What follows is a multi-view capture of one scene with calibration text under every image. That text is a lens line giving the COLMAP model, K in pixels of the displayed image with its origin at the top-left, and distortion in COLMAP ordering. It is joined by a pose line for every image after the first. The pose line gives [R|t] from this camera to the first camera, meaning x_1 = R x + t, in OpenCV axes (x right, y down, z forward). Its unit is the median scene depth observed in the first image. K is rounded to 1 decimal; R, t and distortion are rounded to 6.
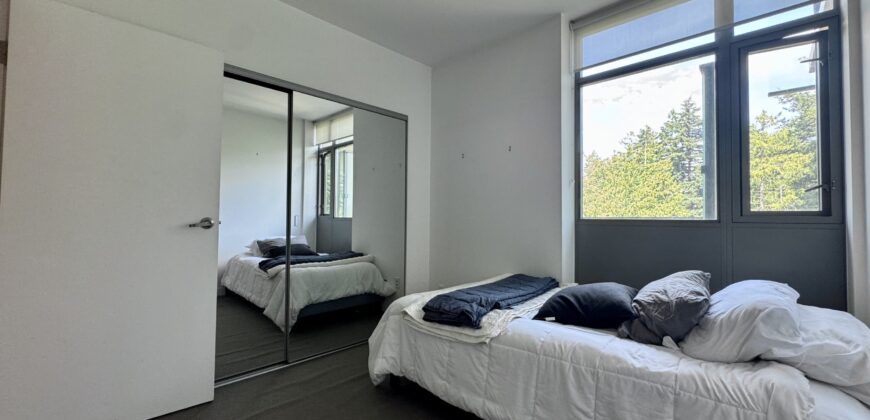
lens RADIAL K [[349.7, 0, 435.0], [0, 349.7, 210.0], [0, 0, 1]] dist [-0.002685, -0.000051]
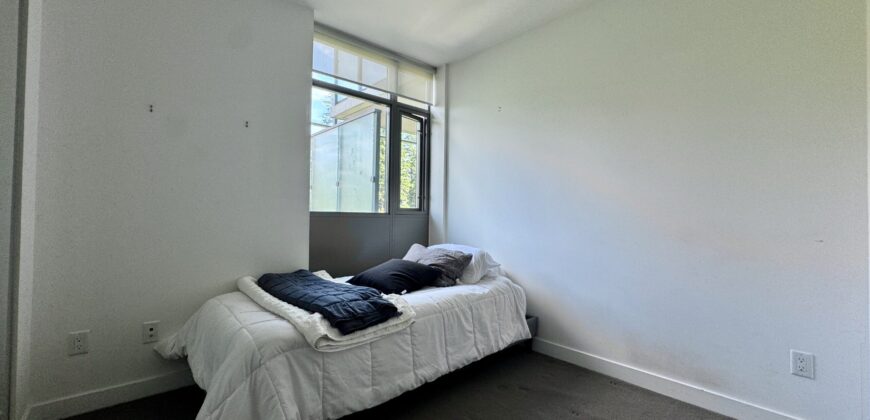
lens RADIAL K [[349.7, 0, 435.0], [0, 349.7, 210.0], [0, 0, 1]] dist [-0.002685, -0.000051]
pose [[0.068323, 0.003508, 0.997657, -0.923682], [-0.041934, 0.999120, -0.000641, 0.010534], [-0.996782, -0.041792, 0.068410, 0.809552]]
